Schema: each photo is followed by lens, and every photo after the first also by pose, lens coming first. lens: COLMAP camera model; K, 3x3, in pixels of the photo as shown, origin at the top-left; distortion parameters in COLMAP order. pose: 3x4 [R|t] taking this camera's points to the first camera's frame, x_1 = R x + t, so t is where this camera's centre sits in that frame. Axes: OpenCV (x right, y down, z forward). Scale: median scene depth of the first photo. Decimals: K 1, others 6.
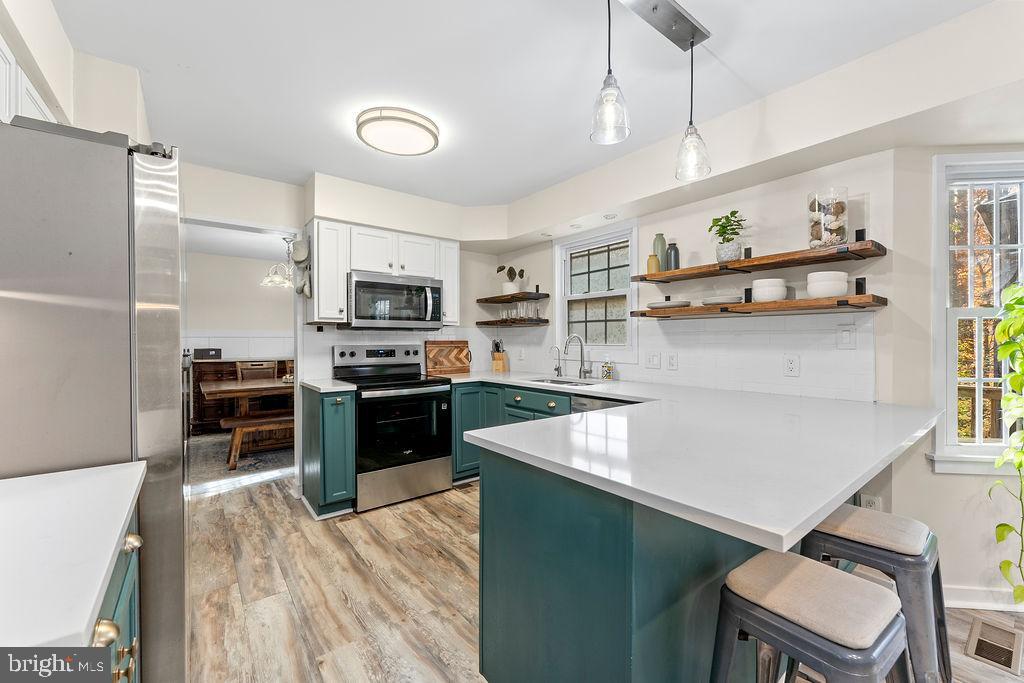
lens RADIAL K [[411.4, 0, 513.6], [0, 411.4, 343.3], [0, 0, 1]] dist [0.001370, -0.000753]
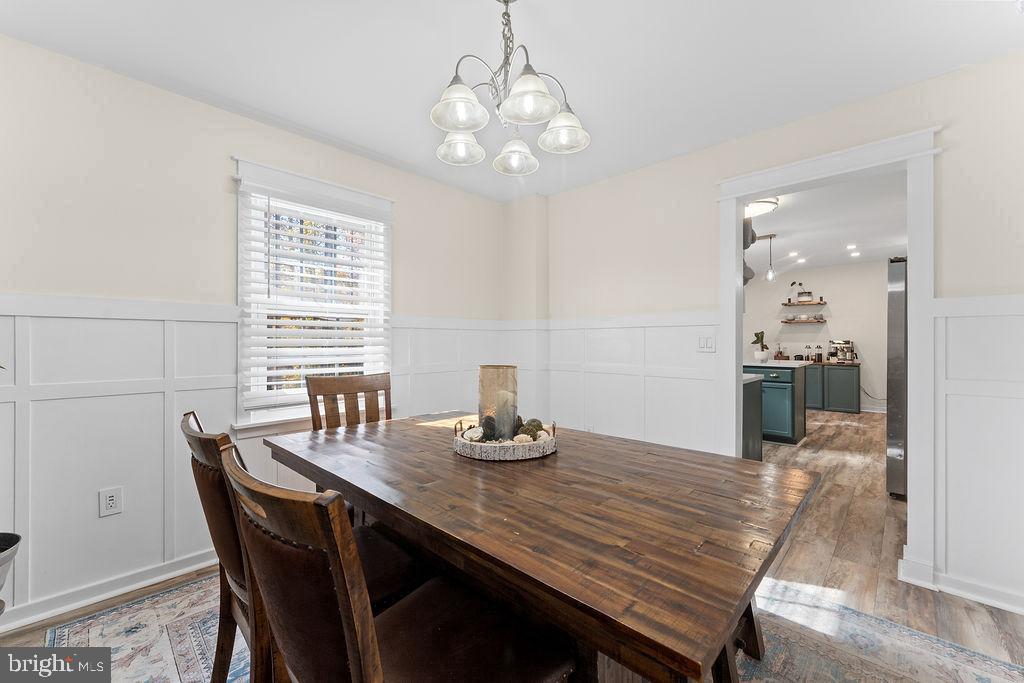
lens RADIAL K [[411.4, 0, 511.3], [0, 411.4, 341.2], [0, 0, 1]] dist [0.001370, -0.000753]
pose [[-0.139330, 0.004921, 0.990234, -1.274829], [0.009246, 0.999951, -0.003668, 0.011271], [-0.990203, 0.008644, -0.139369, 1.567318]]
